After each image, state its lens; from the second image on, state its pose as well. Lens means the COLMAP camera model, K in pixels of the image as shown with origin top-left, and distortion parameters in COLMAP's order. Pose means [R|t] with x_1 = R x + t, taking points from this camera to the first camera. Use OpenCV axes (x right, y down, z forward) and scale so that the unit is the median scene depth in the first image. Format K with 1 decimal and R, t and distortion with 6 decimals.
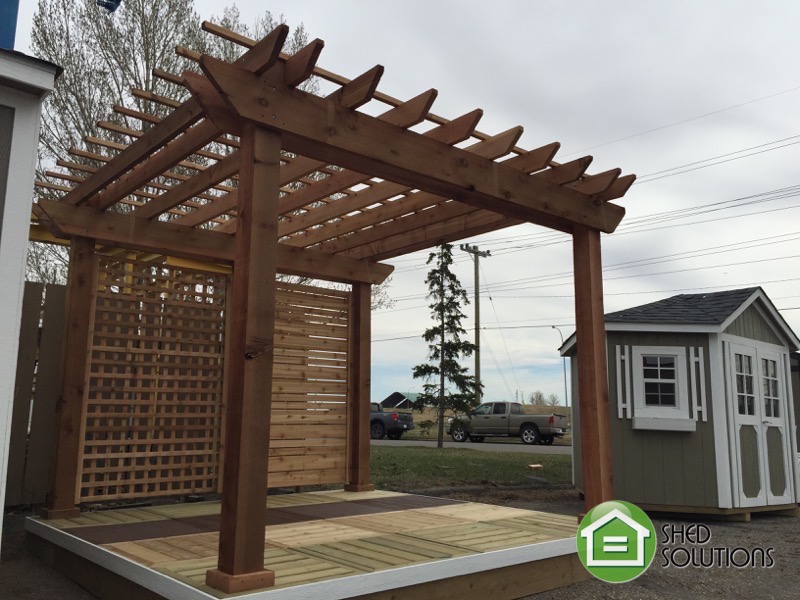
lens RADIAL K [[680.2, 0, 400.6], [0, 680.2, 295.0], [0, 0, 1]] dist [0.096070, -0.117565]
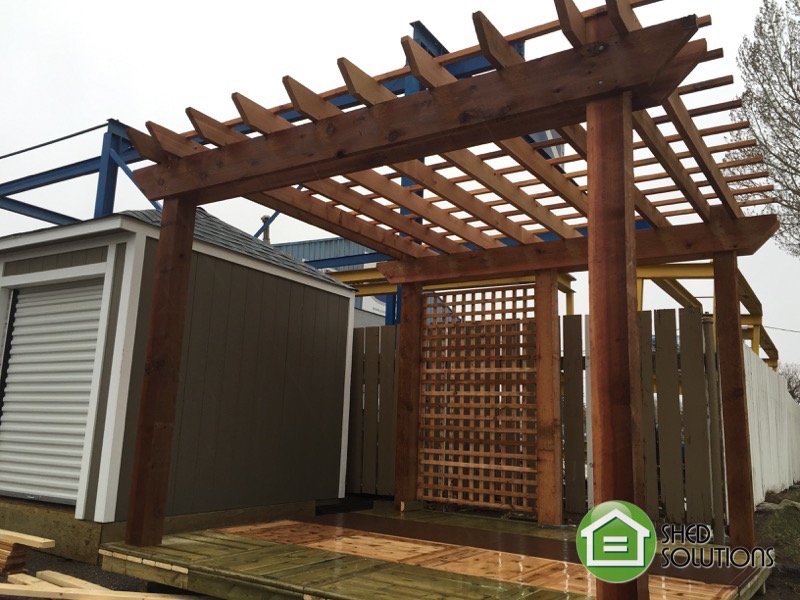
lens RADIAL K [[680.2, 0, 400.6], [0, 680.2, 295.0], [0, 0, 1]] dist [0.096070, -0.117565]
pose [[0.273144, -0.180011, -0.944981, 0.528256], [0.129826, 0.980247, -0.149203, 0.090317], [0.953172, -0.081929, 0.291119, 0.474281]]
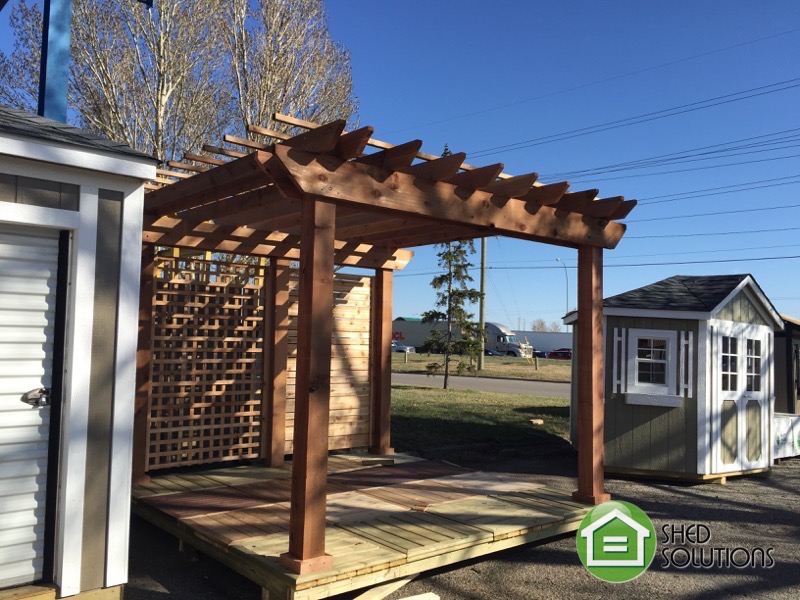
lens RADIAL K [[680.2, 0, 400.6], [0, 680.2, 295.0], [0, 0, 1]] dist [0.096070, -0.117565]
pose [[0.999854, 0.016736, -0.003535, -0.026771], [-0.016261, 0.994094, 0.107298, -0.093394], [0.005309, -0.107225, 0.994221, -0.093537]]
